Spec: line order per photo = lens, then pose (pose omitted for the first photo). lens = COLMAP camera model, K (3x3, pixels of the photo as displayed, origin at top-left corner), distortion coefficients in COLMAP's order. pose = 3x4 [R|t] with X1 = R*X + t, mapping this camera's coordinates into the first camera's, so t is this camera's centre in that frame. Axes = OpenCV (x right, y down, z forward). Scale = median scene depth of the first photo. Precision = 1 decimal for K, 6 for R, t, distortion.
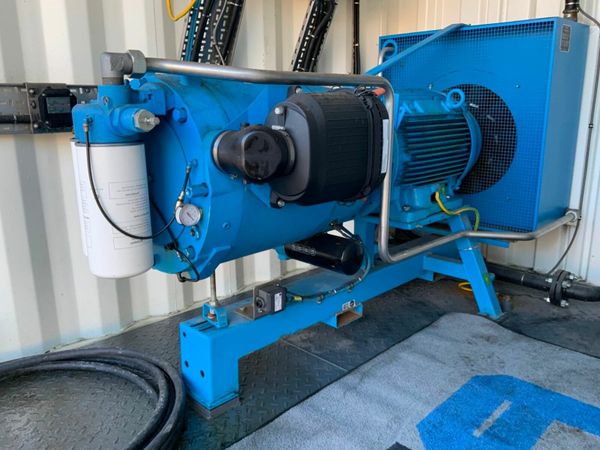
lens RADIAL K [[495.5, 0, 300.0], [0, 495.5, 225.0], [0, 0, 1]] dist [0.115052, -0.241158]
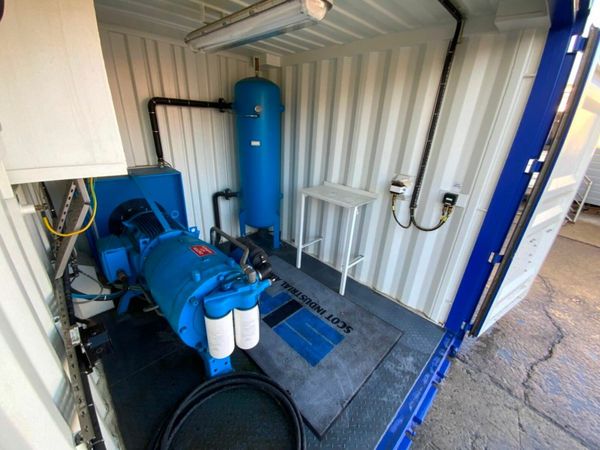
lens RADIAL K [[242.2, 0, 300.0], [0, 242.2, 225.0], [0, 0, 1]] dist [0.022231, -0.019133]
pose [[0.011867, -0.386317, 0.922290, -0.800021], [0.192525, 0.905979, 0.377009, -0.544020], [-0.981220, 0.173090, 0.085127, 0.321784]]
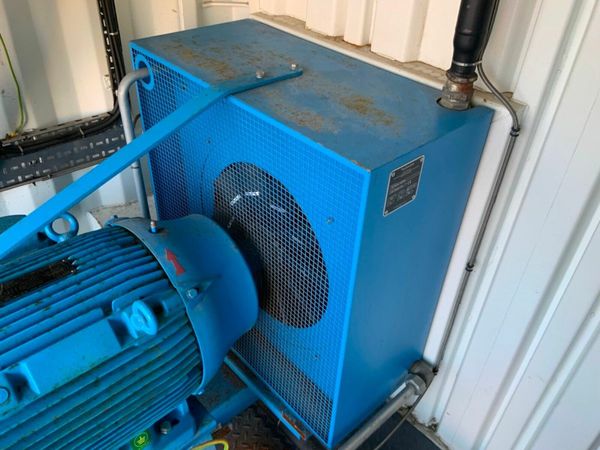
lens RADIAL K [[495.5, 0, 300.0], [0, 495.5, 225.0], [0, 0, 1]] dist [0.115052, -0.241158]
pose [[0.997773, 0.066629, -0.003177, 0.472914], [-0.060297, 0.921266, 0.384231, -0.551969], [0.028528, -0.383183, 0.923232, 0.589865]]
